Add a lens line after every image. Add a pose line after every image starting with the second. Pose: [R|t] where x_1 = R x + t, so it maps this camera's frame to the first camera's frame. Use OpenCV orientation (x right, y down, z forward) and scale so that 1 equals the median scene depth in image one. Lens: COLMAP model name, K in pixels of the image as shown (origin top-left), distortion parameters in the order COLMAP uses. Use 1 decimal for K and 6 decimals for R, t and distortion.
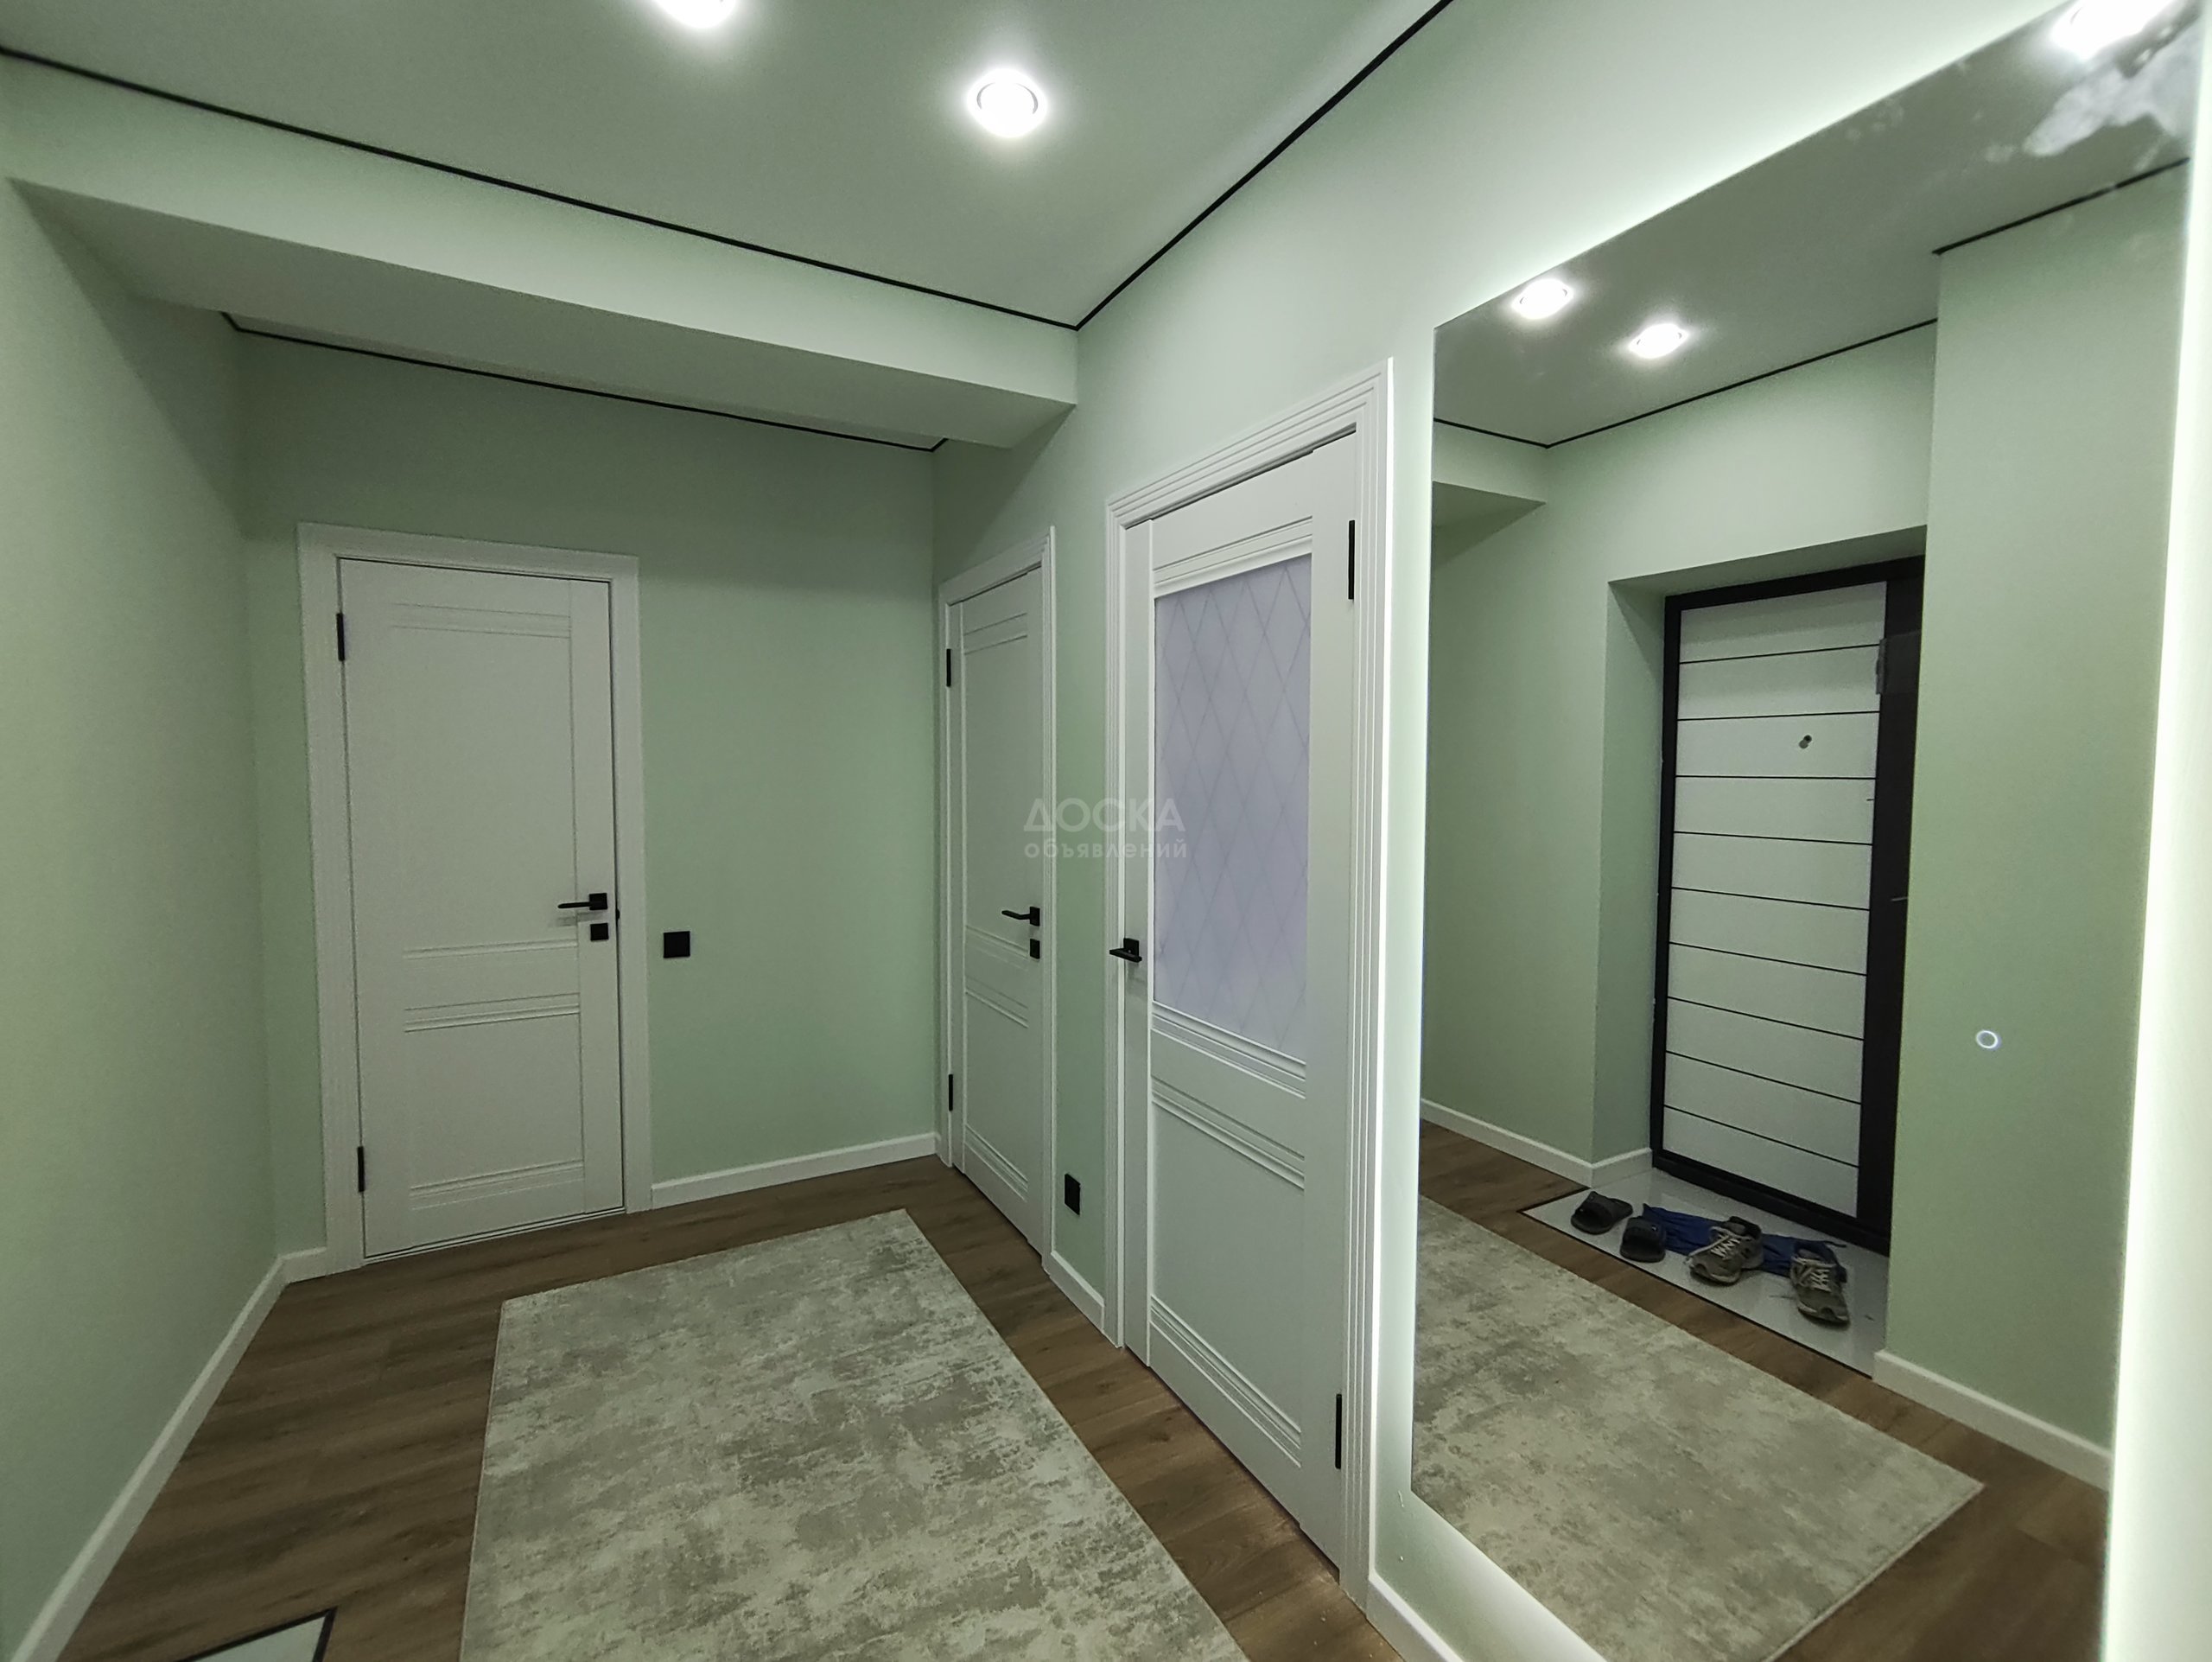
lens RADIAL K [[953.7, 0, 1106.0], [0, 953.7, 831.0], [0, 0, 1]] dist [0.001334, 0.000272]
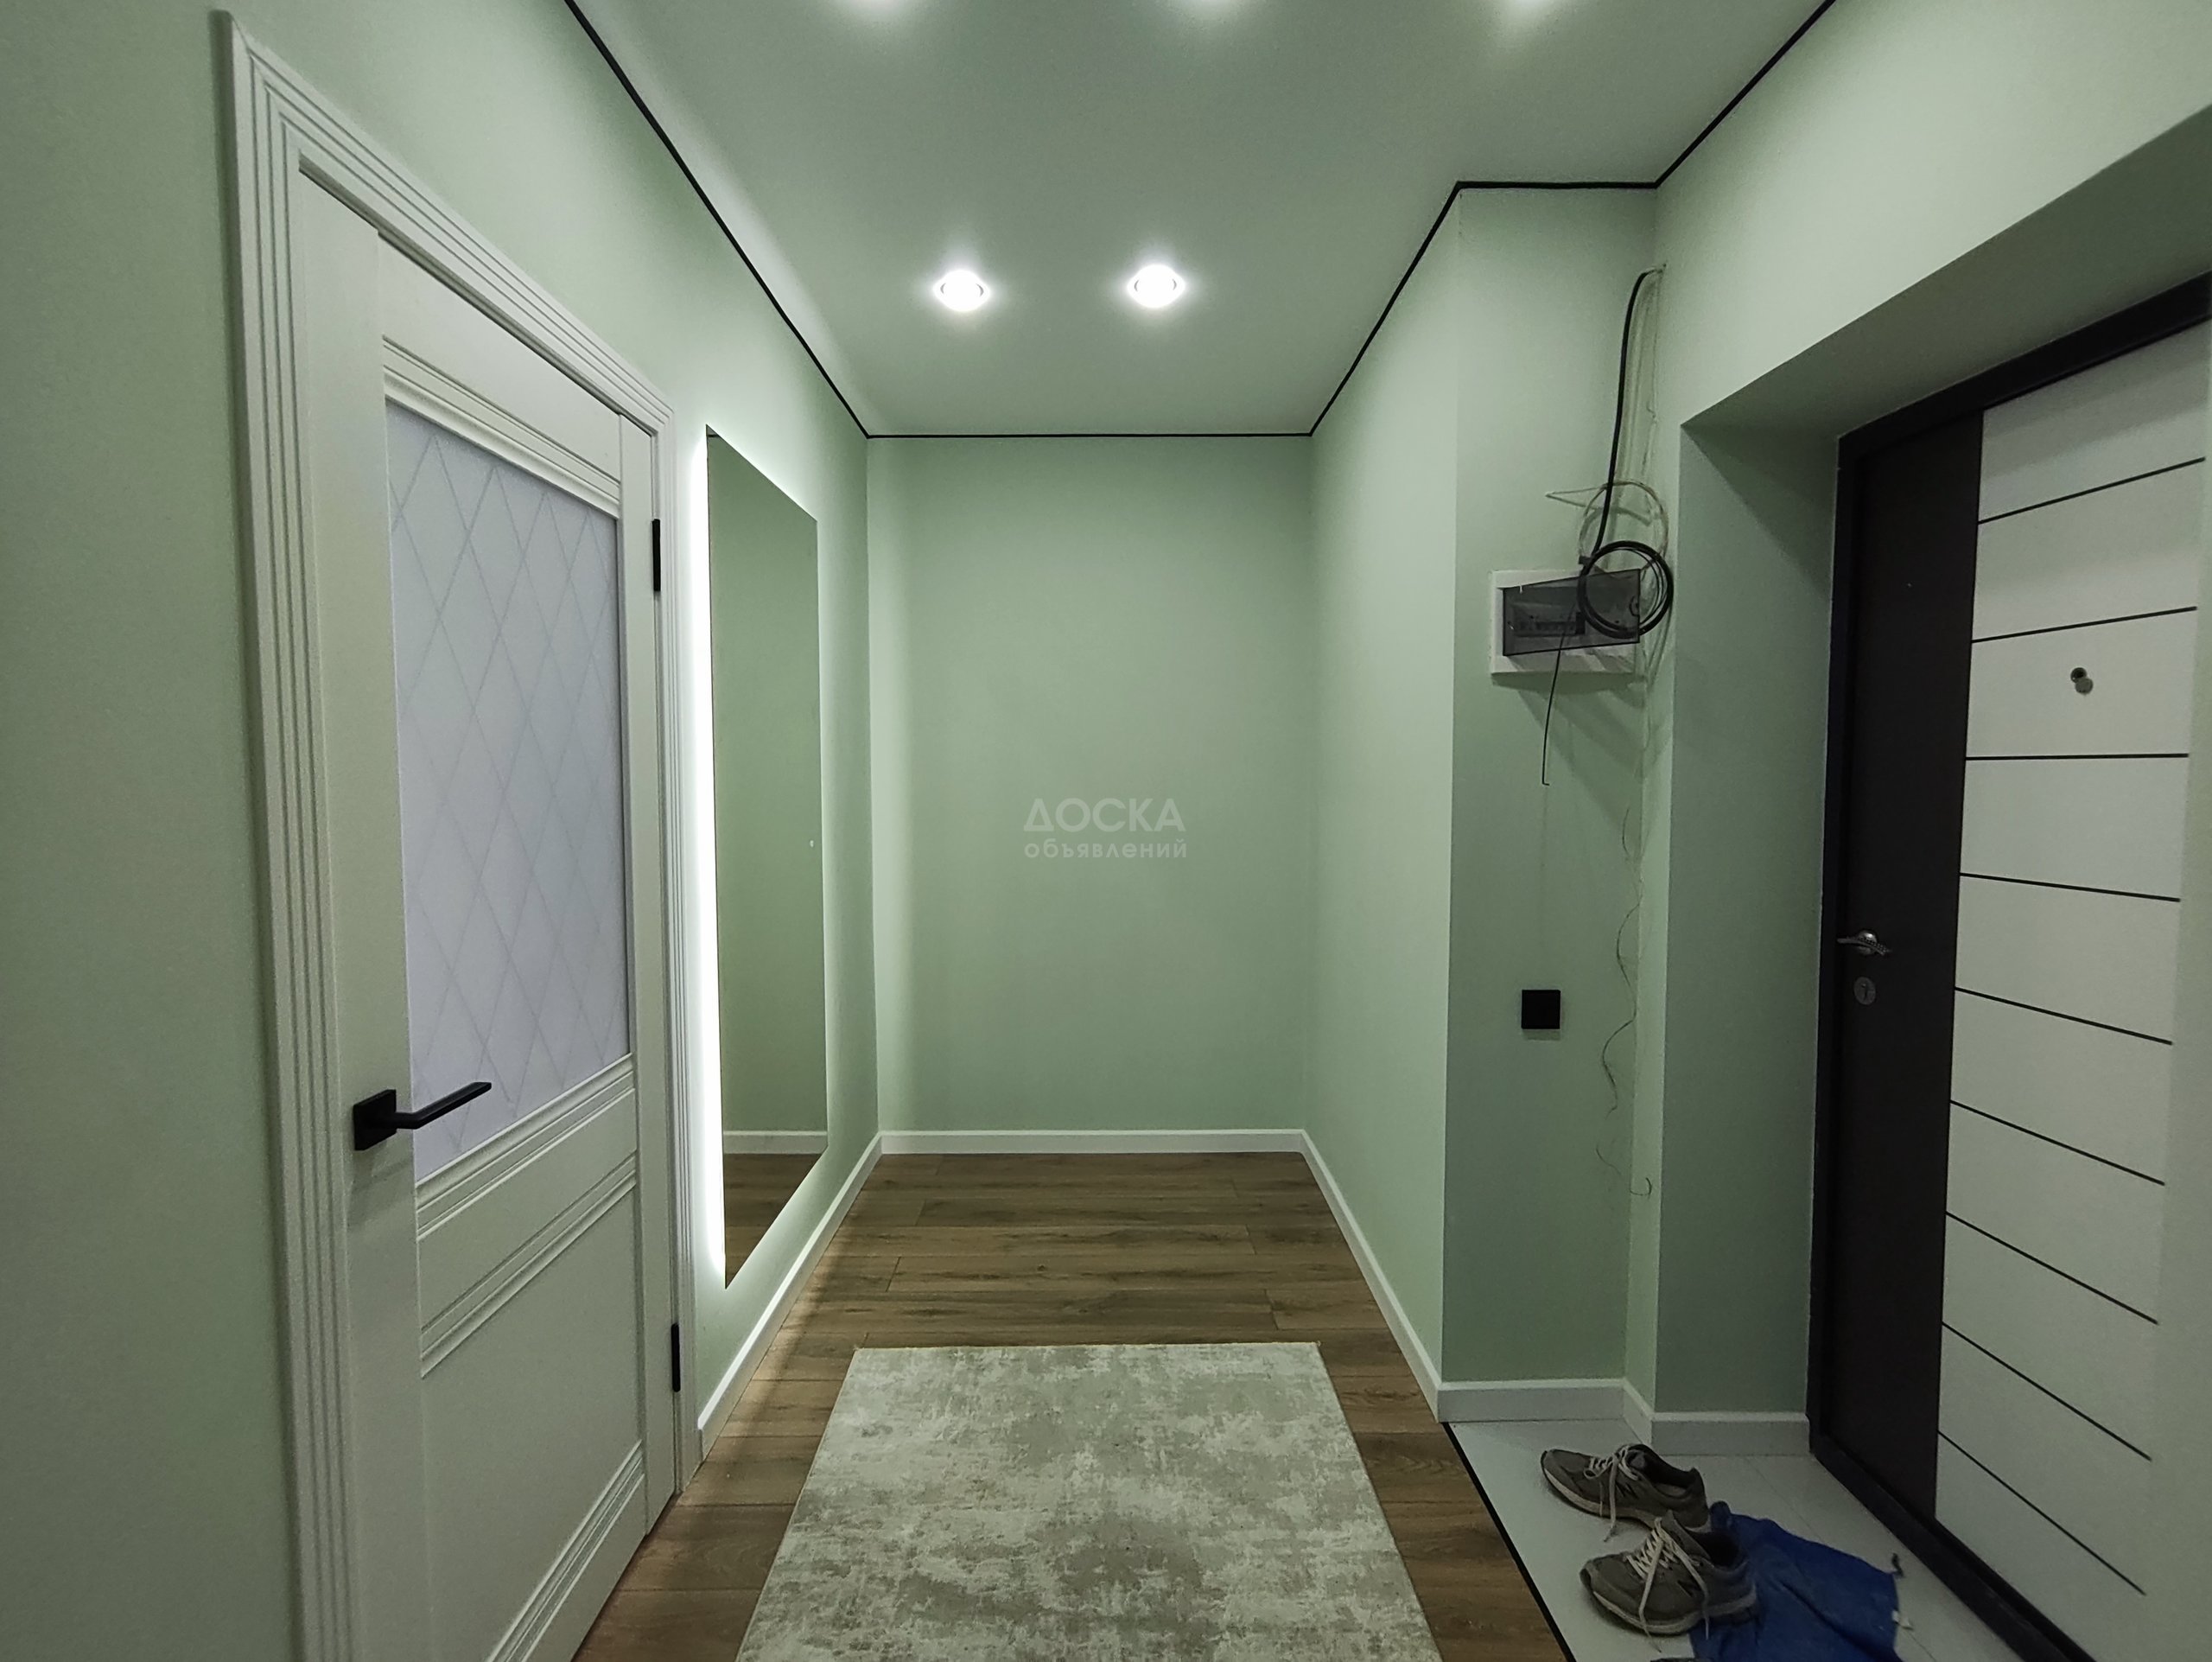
lens RADIAL K [[953.7, 0, 1106.0], [0, 953.7, 831.0], [0, 0, 1]] dist [0.001334, 0.000272]
pose [[-0.881302, -0.032565, 0.471430, -0.684274], [0.027692, 0.992349, 0.120316, -0.082860], [-0.471741, 0.119090, -0.873658, 1.660187]]
